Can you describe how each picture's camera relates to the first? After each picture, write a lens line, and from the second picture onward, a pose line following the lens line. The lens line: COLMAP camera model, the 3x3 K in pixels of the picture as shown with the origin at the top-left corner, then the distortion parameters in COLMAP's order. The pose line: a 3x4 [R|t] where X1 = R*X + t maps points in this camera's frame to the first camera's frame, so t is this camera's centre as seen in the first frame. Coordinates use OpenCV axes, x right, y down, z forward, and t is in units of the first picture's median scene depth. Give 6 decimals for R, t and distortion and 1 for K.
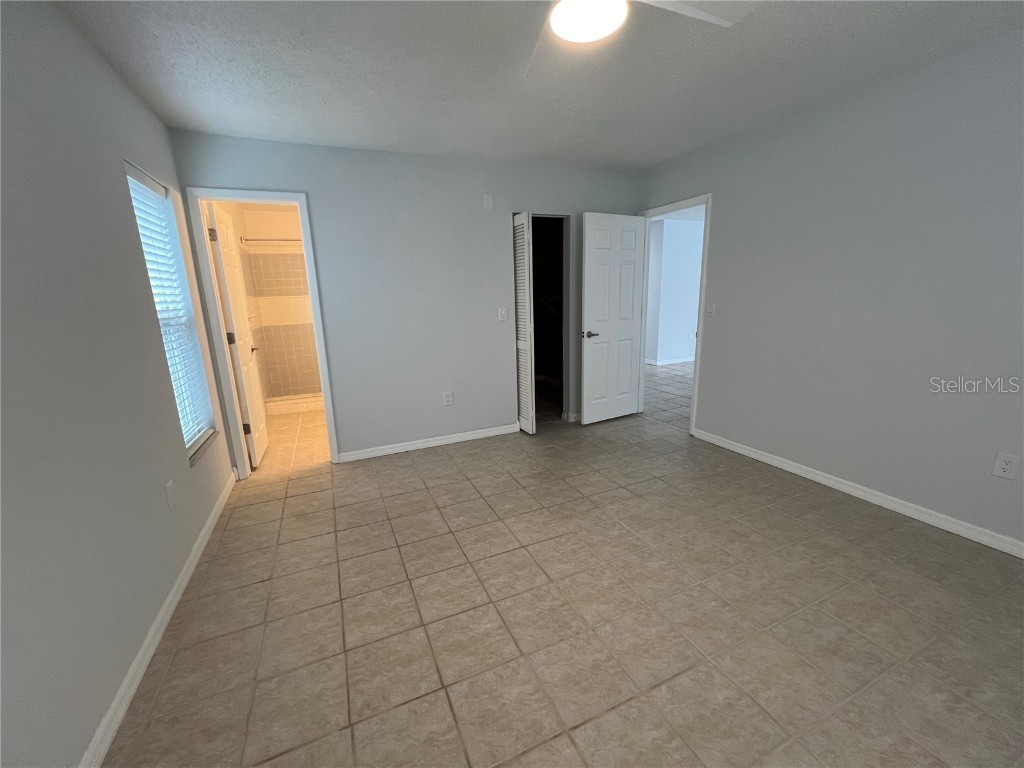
lens RADIAL K [[410.1, 0, 509.1], [0, 410.1, 385.1], [0, 0, 1]] dist [-0.001699, 0.000702]
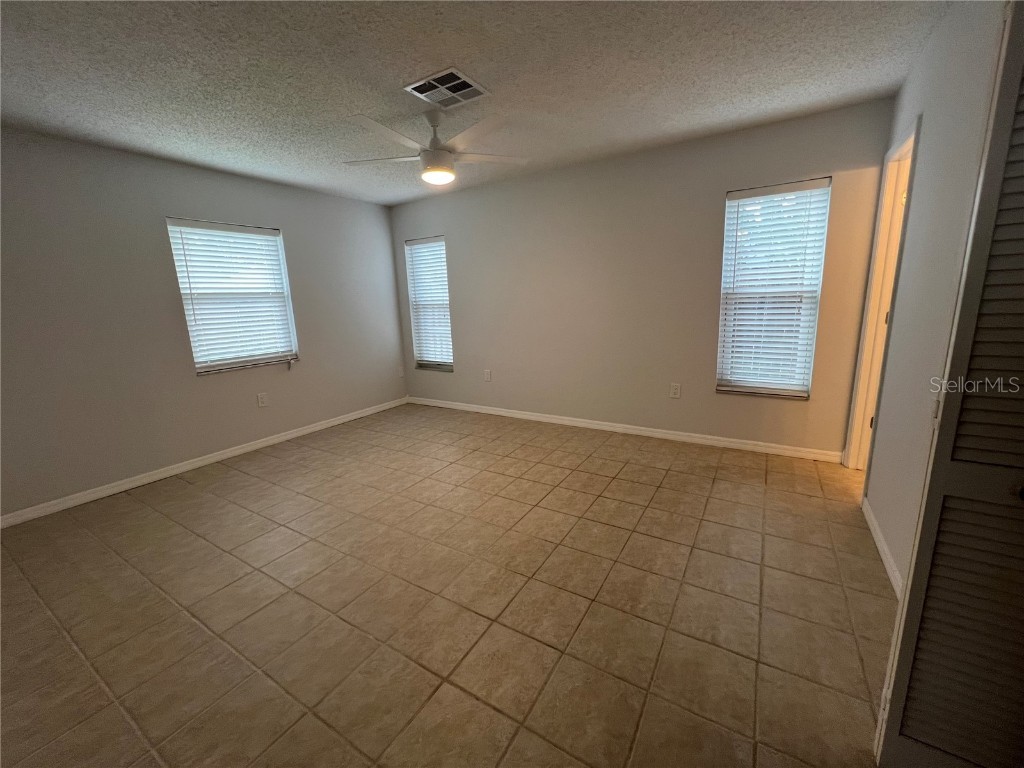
lens RADIAL K [[409.7, 0, 508.8], [0, 409.7, 381.6], [0, 0, 1]] dist [-0.002712, 0.000163]
pose [[-0.826985, 0.171707, -0.535362, 0.573430], [-0.062001, 0.918562, 0.390384, -0.331985], [0.558795, 0.356035, -0.748991, 1.477359]]
